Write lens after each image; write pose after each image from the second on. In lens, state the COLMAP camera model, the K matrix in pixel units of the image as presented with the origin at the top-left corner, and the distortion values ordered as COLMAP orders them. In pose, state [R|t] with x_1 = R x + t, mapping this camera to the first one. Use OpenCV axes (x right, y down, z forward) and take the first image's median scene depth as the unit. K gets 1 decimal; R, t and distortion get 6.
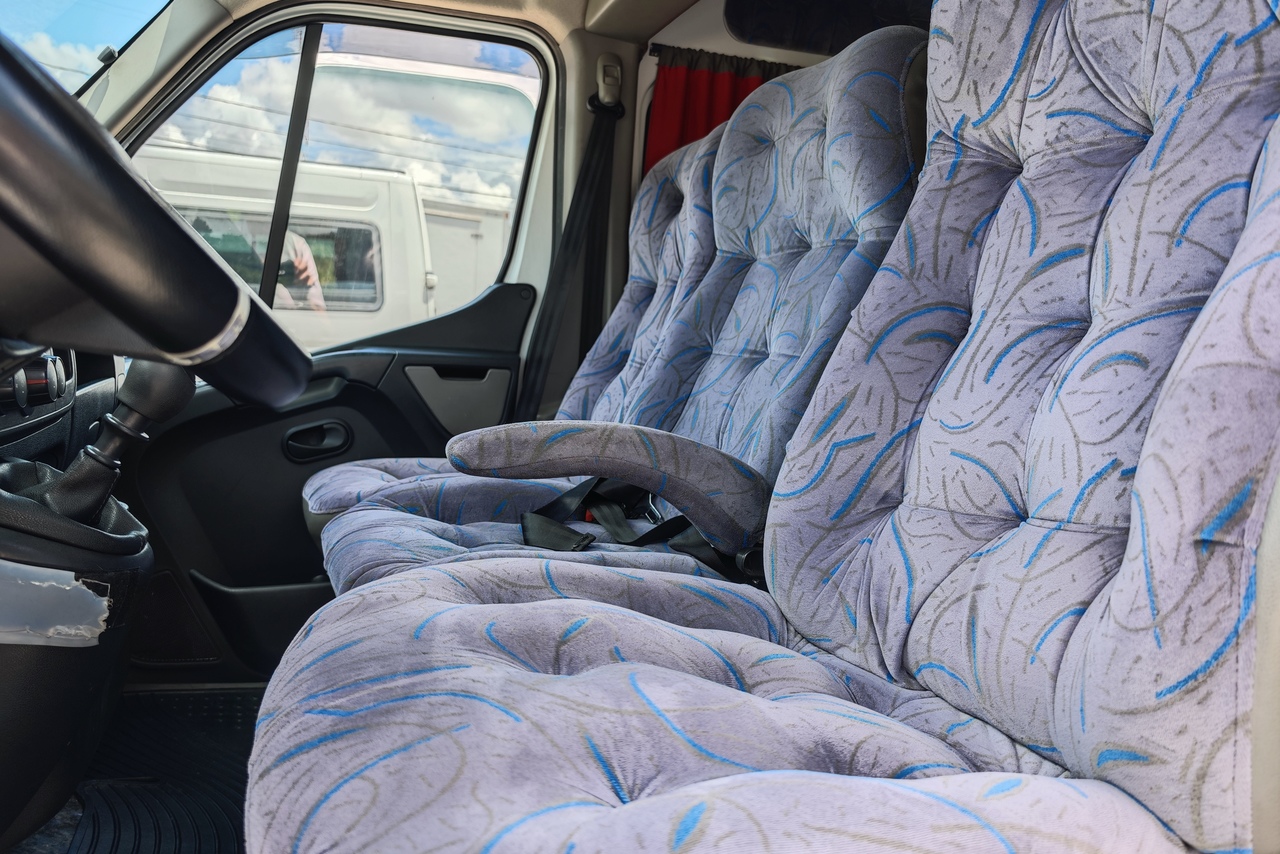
lens RADIAL K [[896.4, 0, 644.7], [0, 896.4, 413.4], [0, 0, 1]] dist [0.024542, -0.047719]
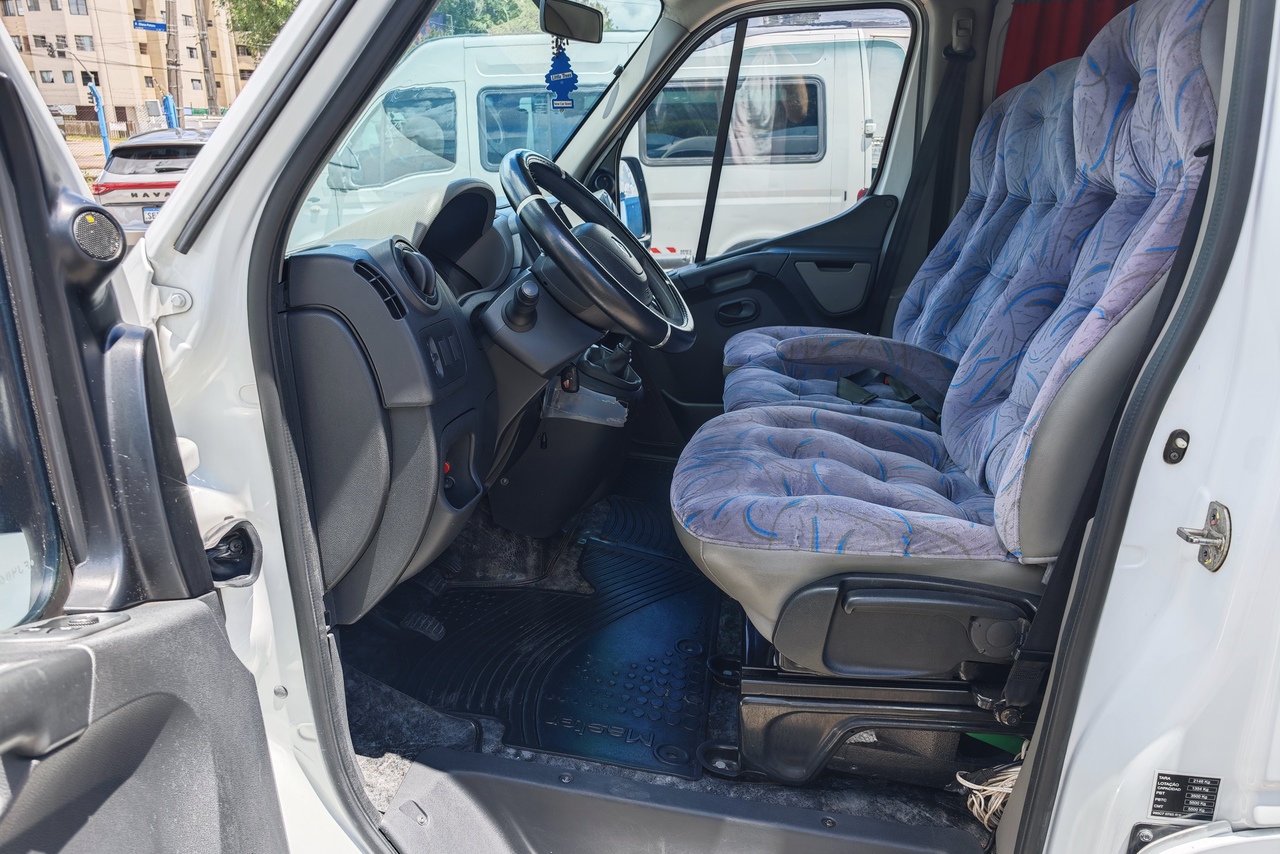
lens RADIAL K [[896.4, 0, 644.7], [0, 896.4, 413.4], [0, 0, 1]] dist [0.024542, -0.047719]
pose [[0.879446, 0.098151, -0.465770, 0.417256], [-0.004556, 0.980201, 0.197953, -0.189556], [0.475977, -0.171967, 0.862481, -0.777824]]
